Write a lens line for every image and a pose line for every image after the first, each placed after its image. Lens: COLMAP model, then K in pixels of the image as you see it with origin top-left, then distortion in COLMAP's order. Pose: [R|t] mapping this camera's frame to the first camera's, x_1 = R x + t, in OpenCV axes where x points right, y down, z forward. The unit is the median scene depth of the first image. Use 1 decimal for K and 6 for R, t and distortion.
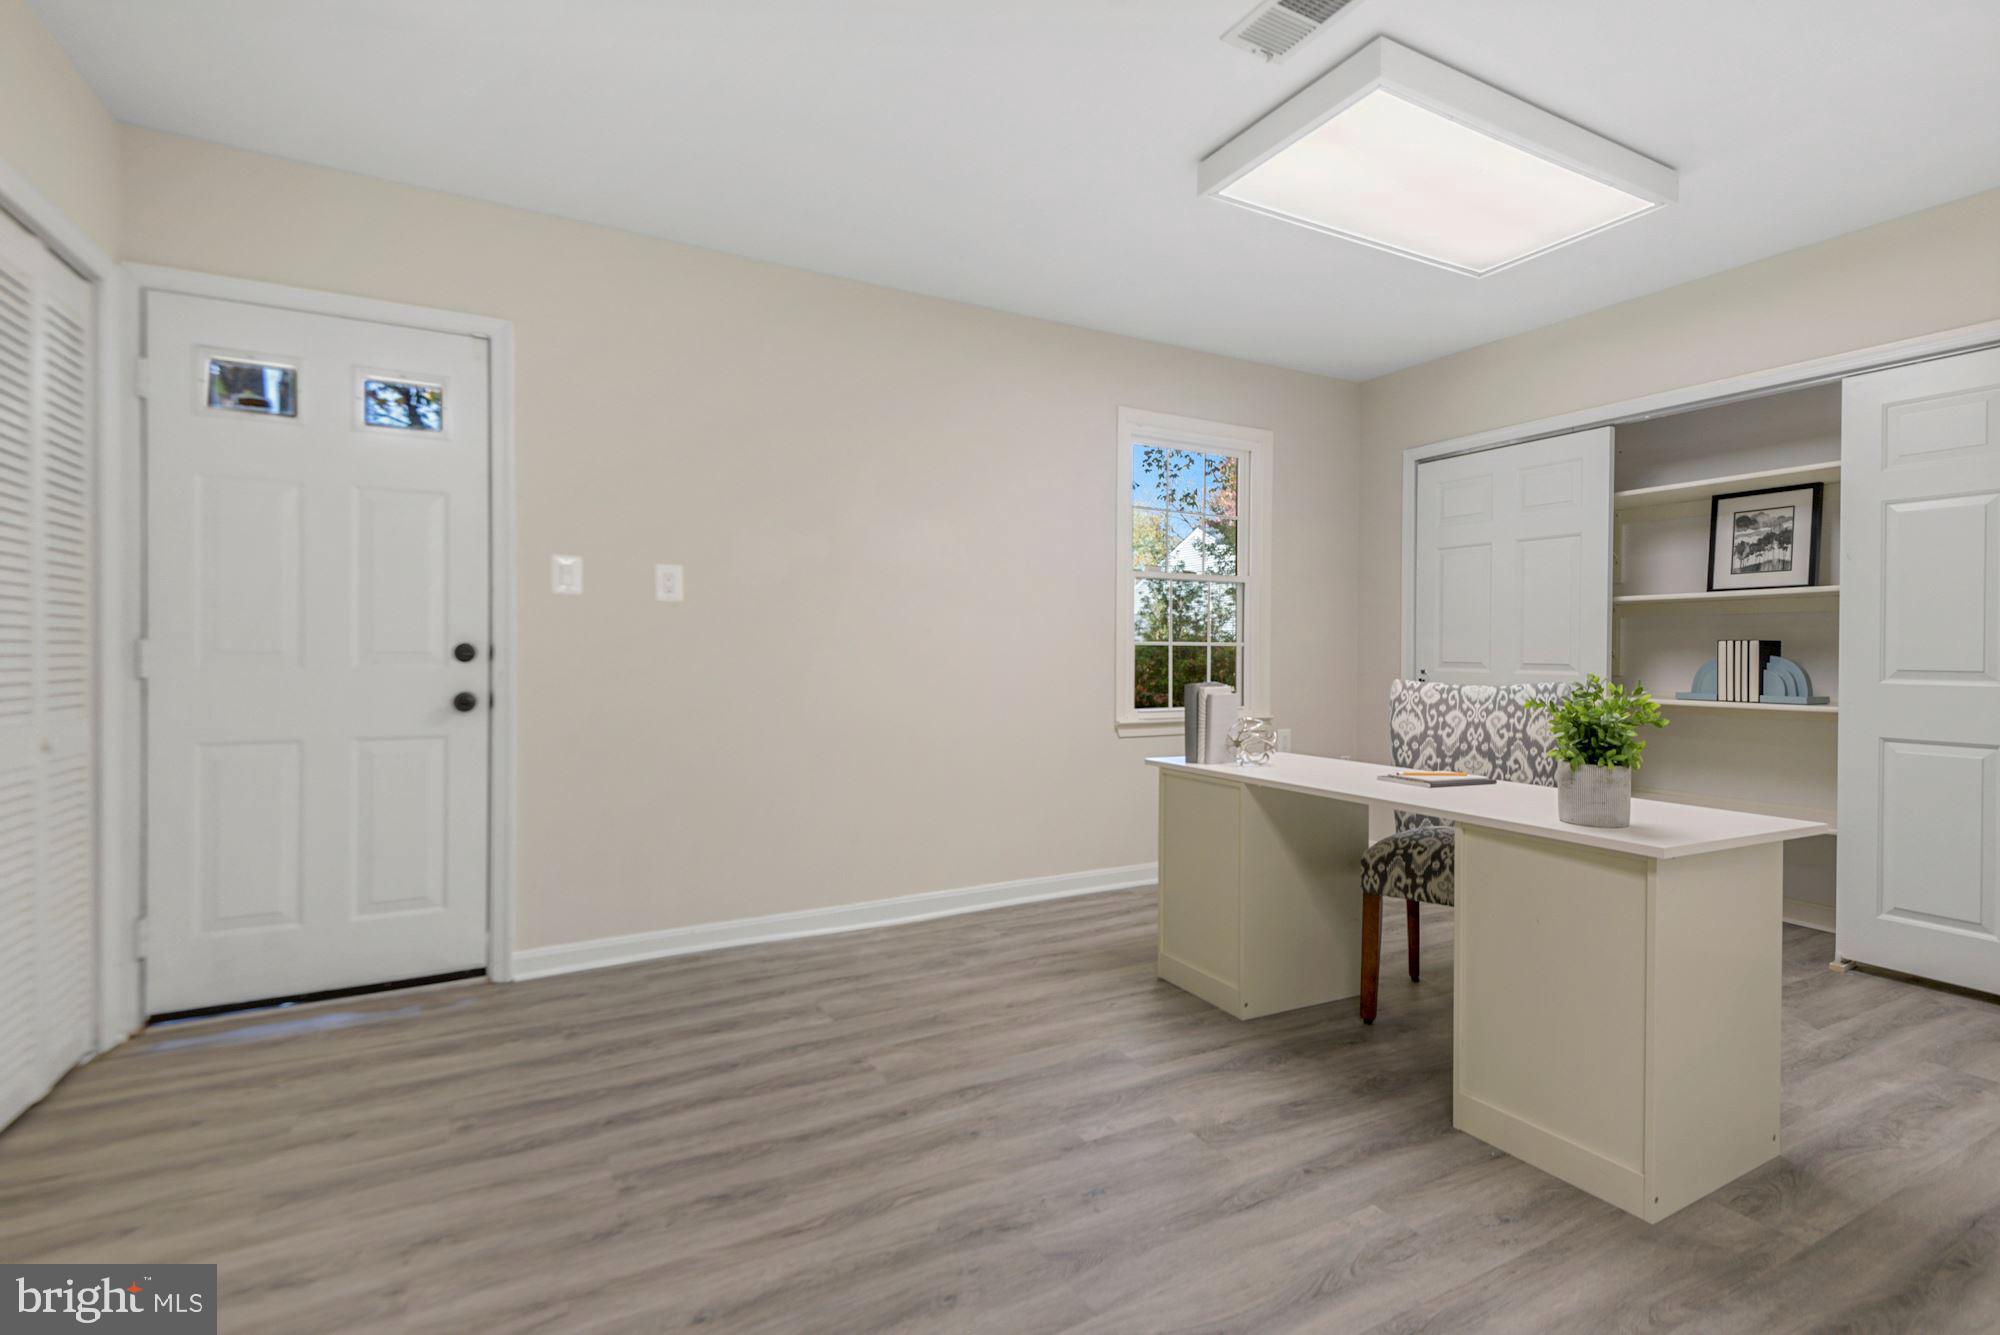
lens RADIAL K [[924.8, 0, 1017.0], [0, 924.8, 649.6], [0, 0, 1]] dist [0.043999, -0.028000]
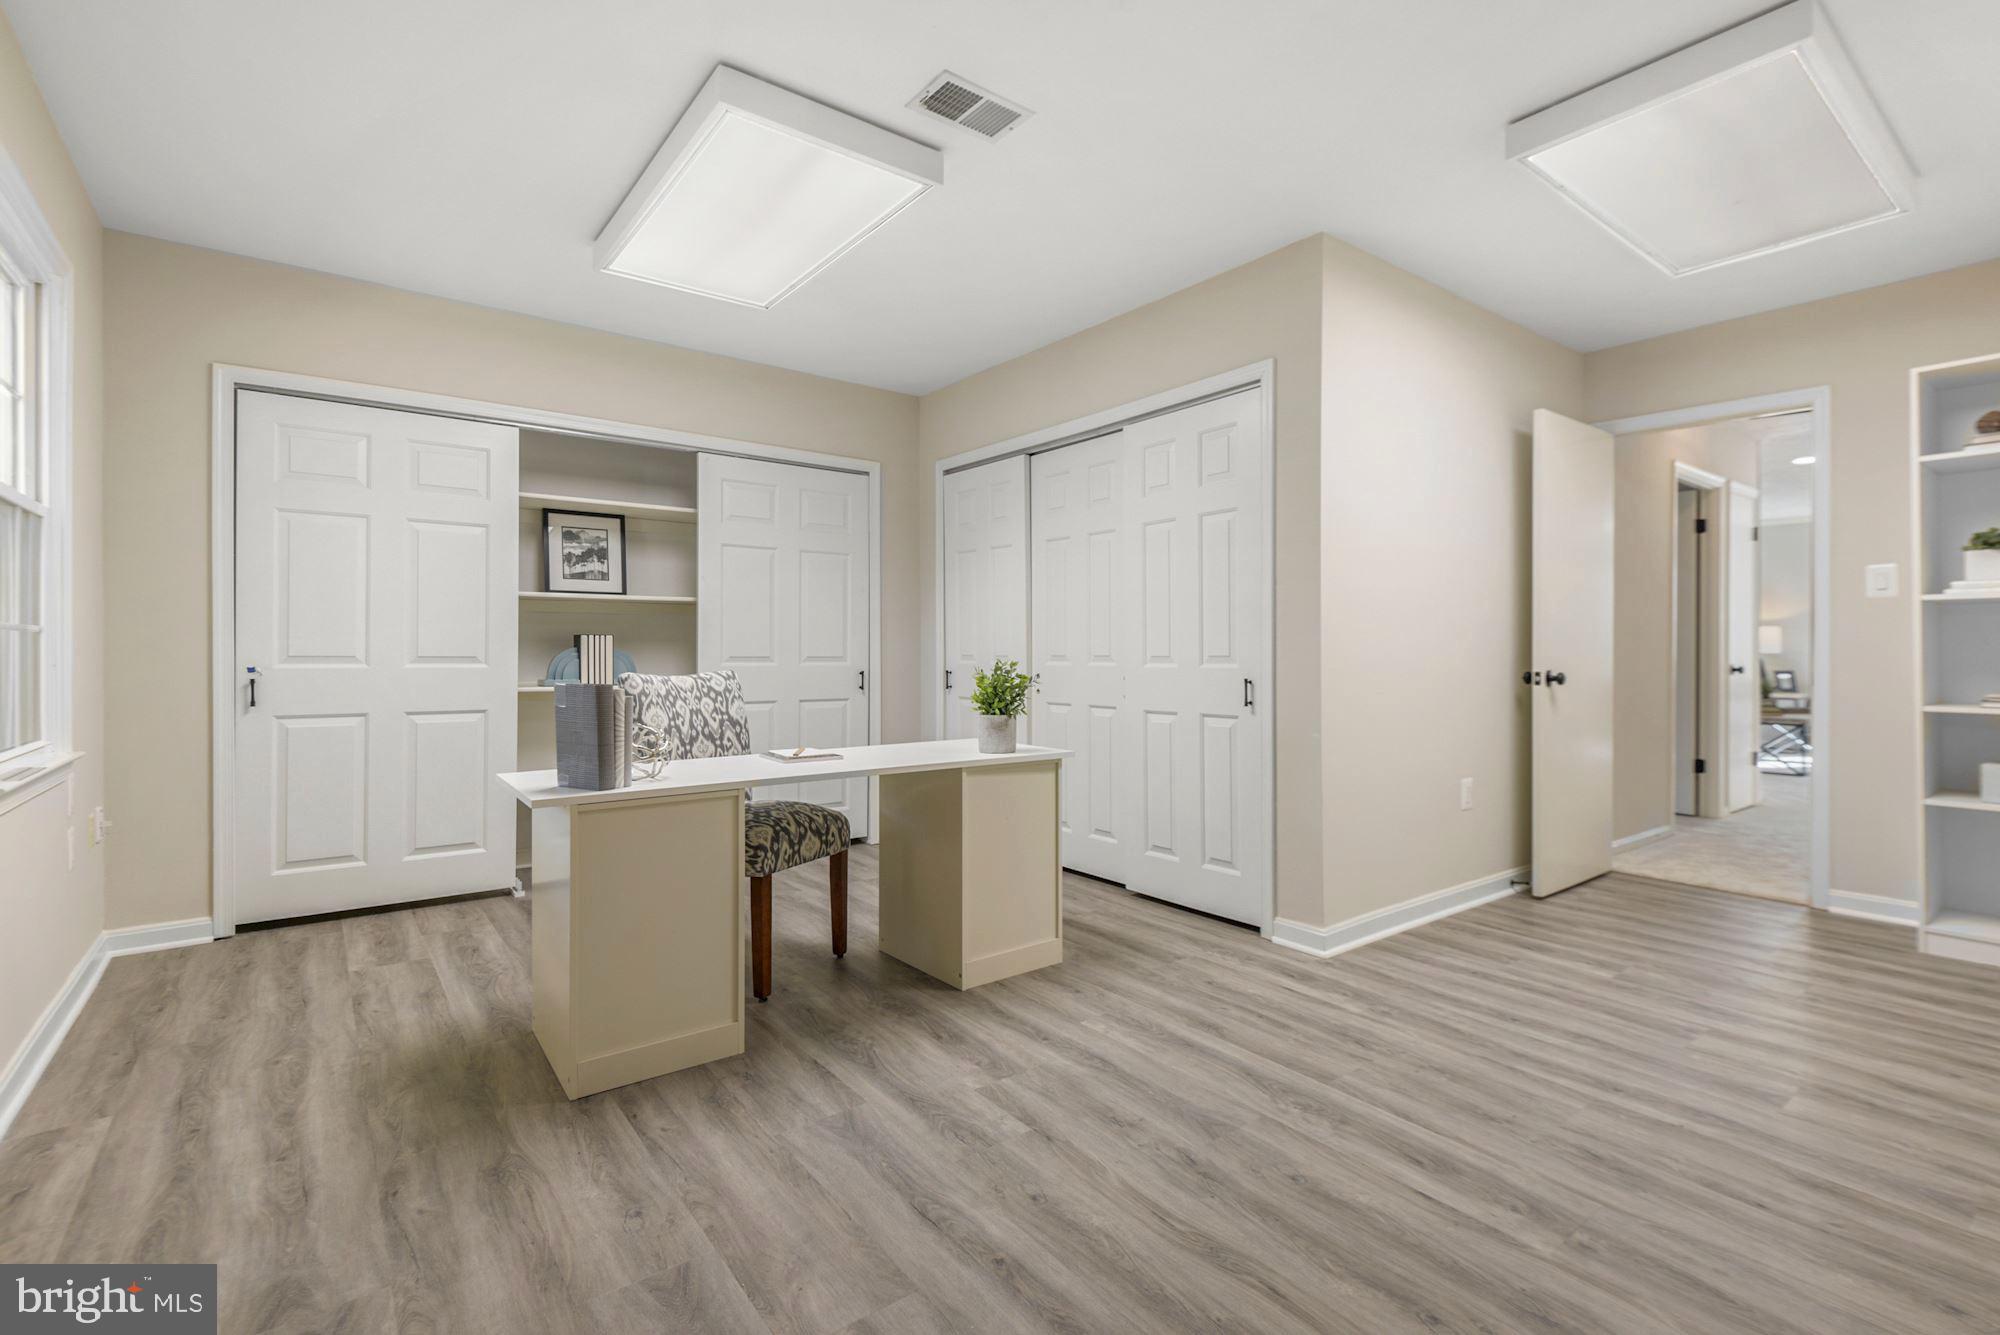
lens RADIAL K [[924.8, 0, 1017.0], [0, 924.8, 649.6], [0, 0, 1]] dist [0.043999, -0.028000]
pose [[-0.160871, -0.001846, 0.986974, -0.640104], [-0.005717, 0.999983, 0.000938, 0.005896], [-0.986959, -0.005492, -0.160879, 0.824309]]
